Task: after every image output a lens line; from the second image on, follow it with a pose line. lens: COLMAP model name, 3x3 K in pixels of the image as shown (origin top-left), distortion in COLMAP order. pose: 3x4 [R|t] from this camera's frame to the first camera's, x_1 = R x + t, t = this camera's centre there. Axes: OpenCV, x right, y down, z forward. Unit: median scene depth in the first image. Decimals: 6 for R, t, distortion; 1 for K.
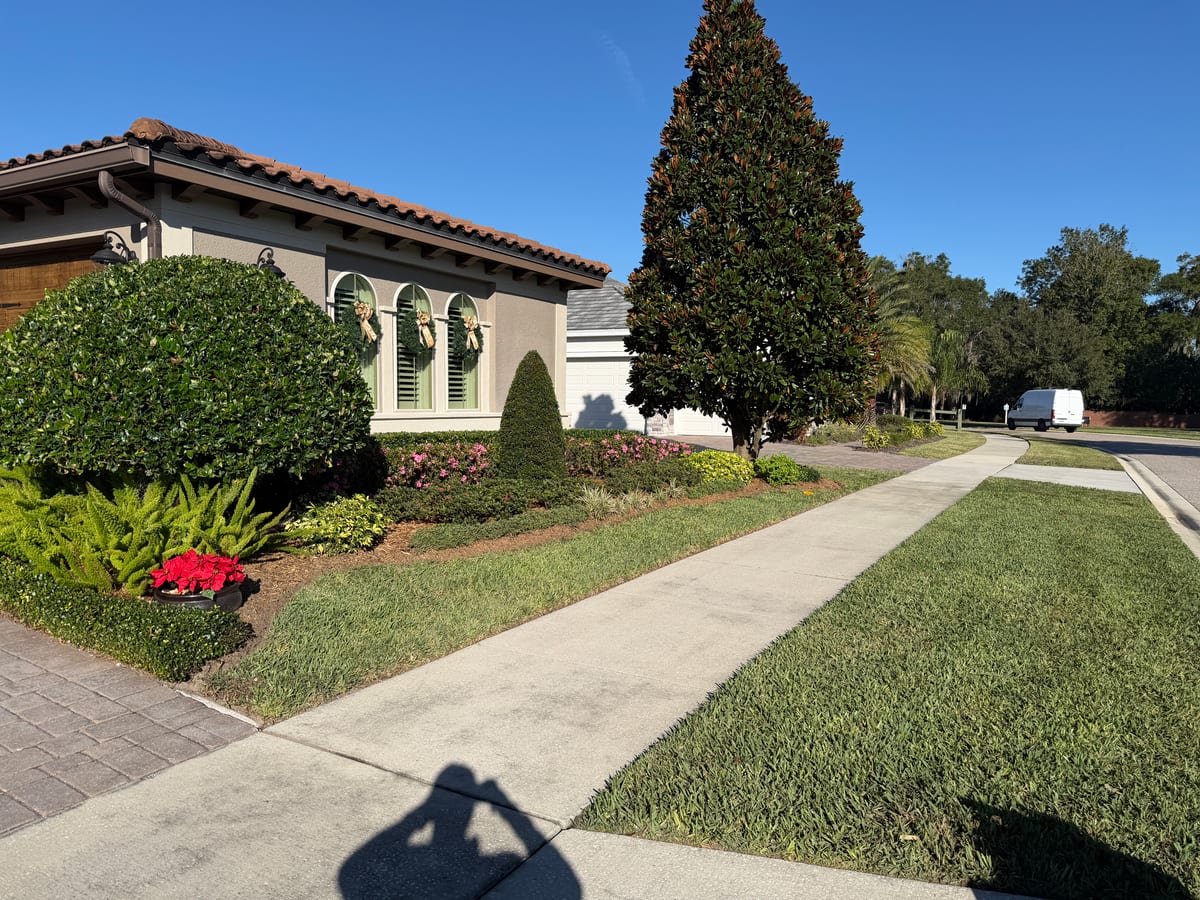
lens RADIAL K [[826.9, 0, 600.0], [0, 826.9, 450.0], [0, 0, 1]] dist [0.085726, -0.116408]
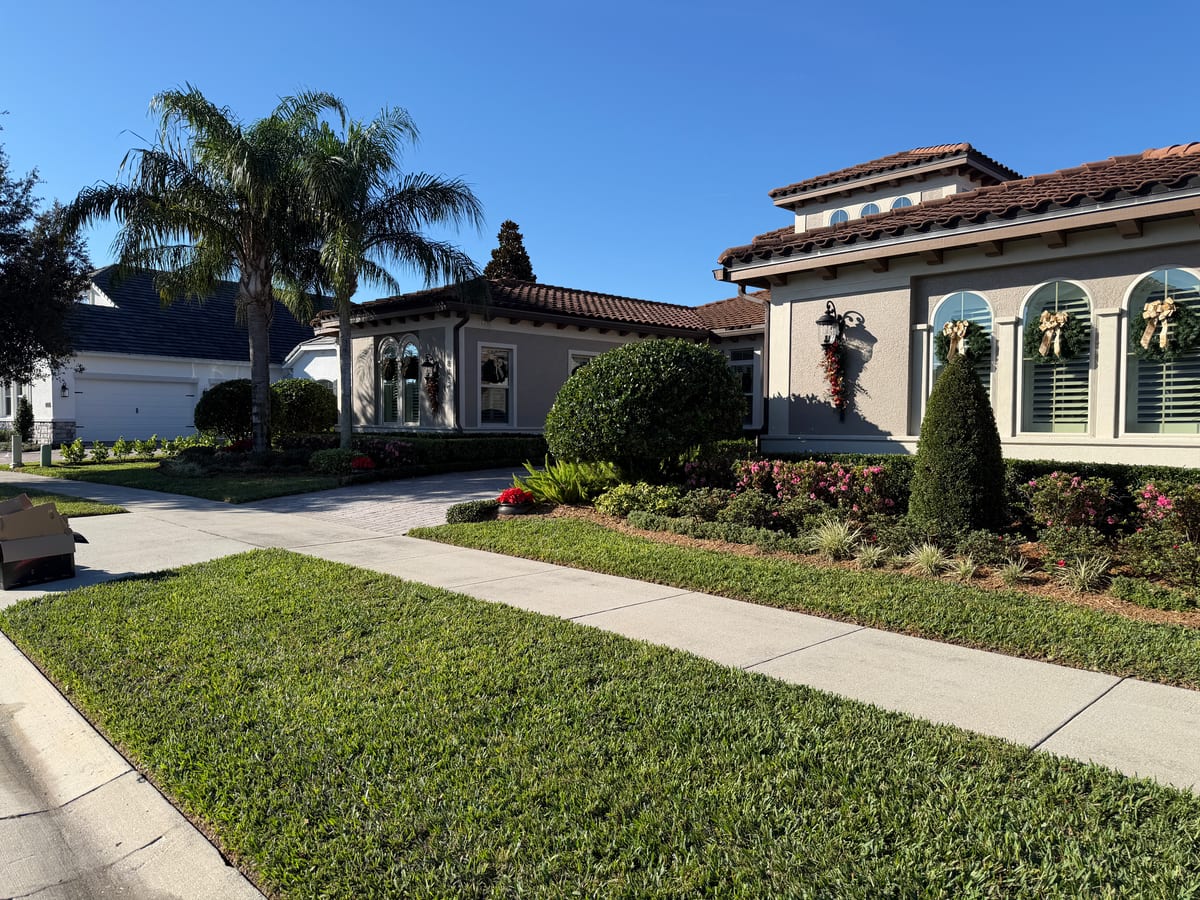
lens RADIAL K [[826.9, 0, 600.0], [0, 826.9, 450.0], [0, 0, 1]] dist [0.085726, -0.116408]
pose [[-0.279699, 0.021991, -0.959836, 0.708831], [-0.061333, 0.997286, 0.040722, -0.039238], [0.958127, 0.070260, -0.277591, 0.812859]]
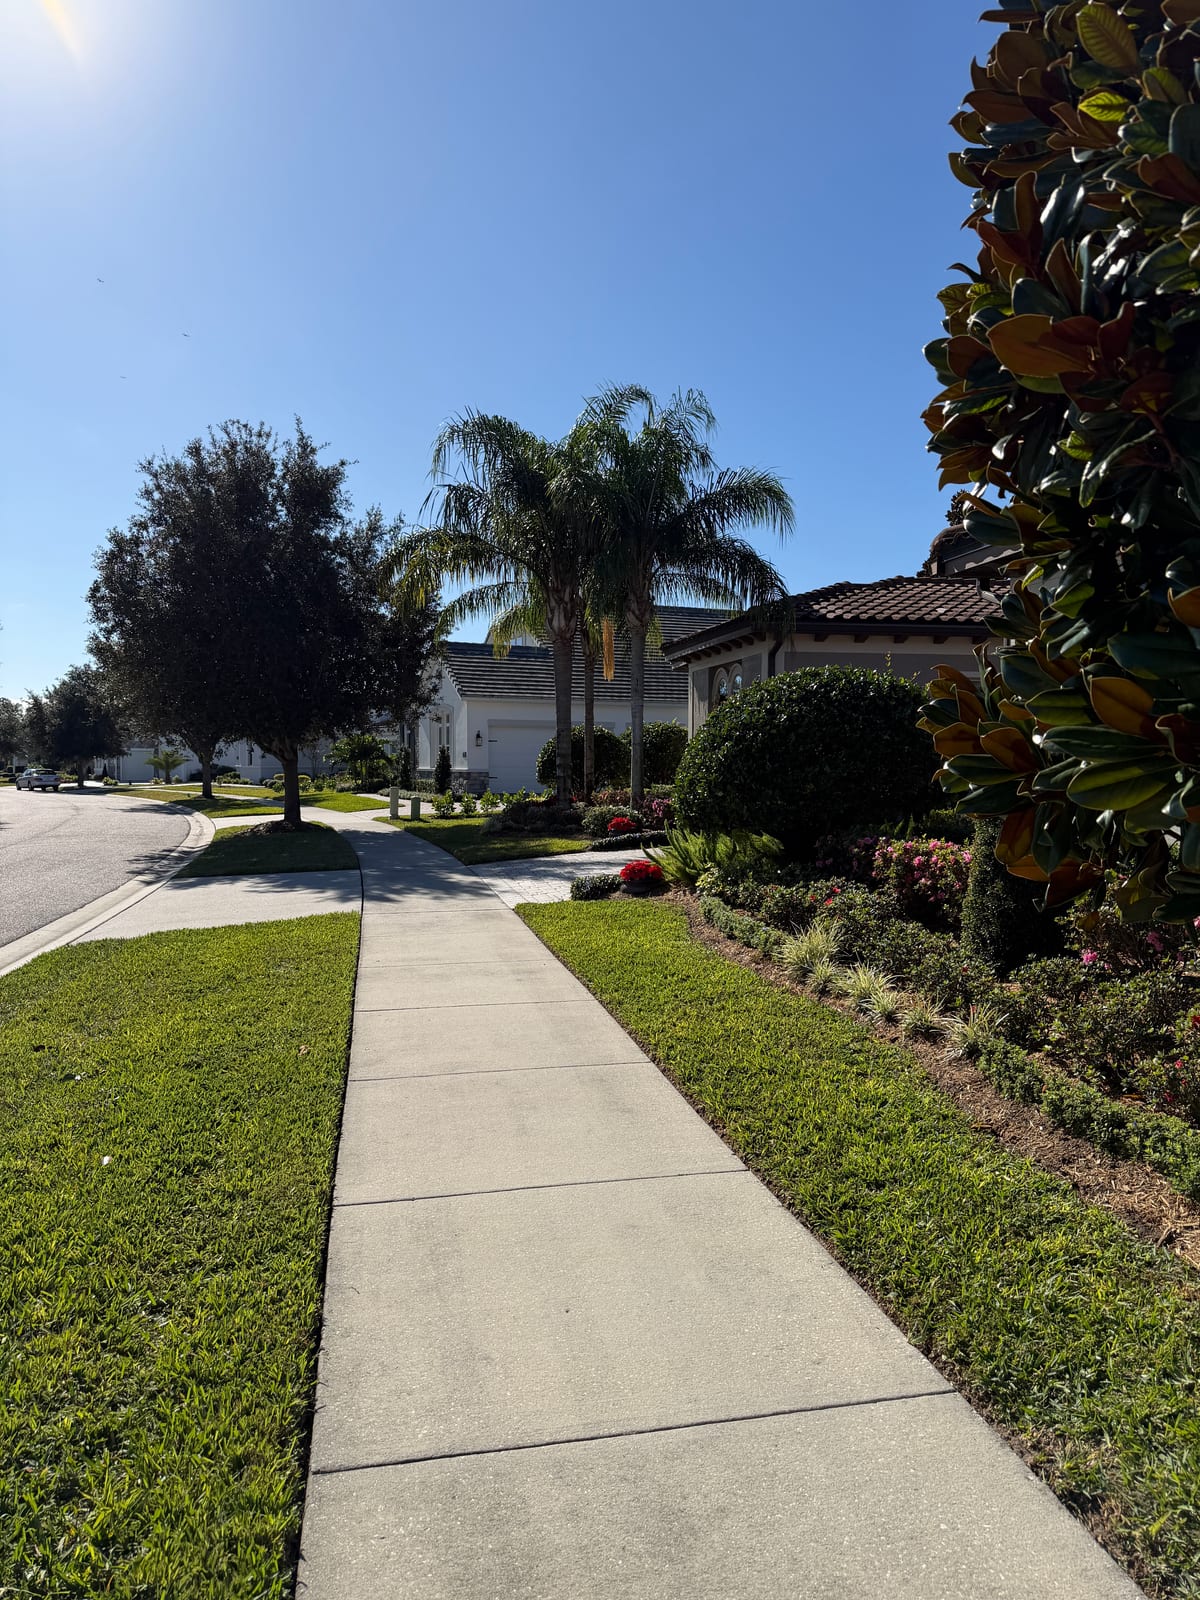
lens RADIAL K [[1102.5, 0, 597.7], [0, 1102.5, 807.9], [0, 0, 1]] dist [0.085726, -0.116408]
pose [[-0.753177, 0.012828, -0.657693, 0.471886], [-0.047585, 0.996128, 0.073922, -0.084146], [0.656094, 0.086972, -0.749651, 1.306067]]
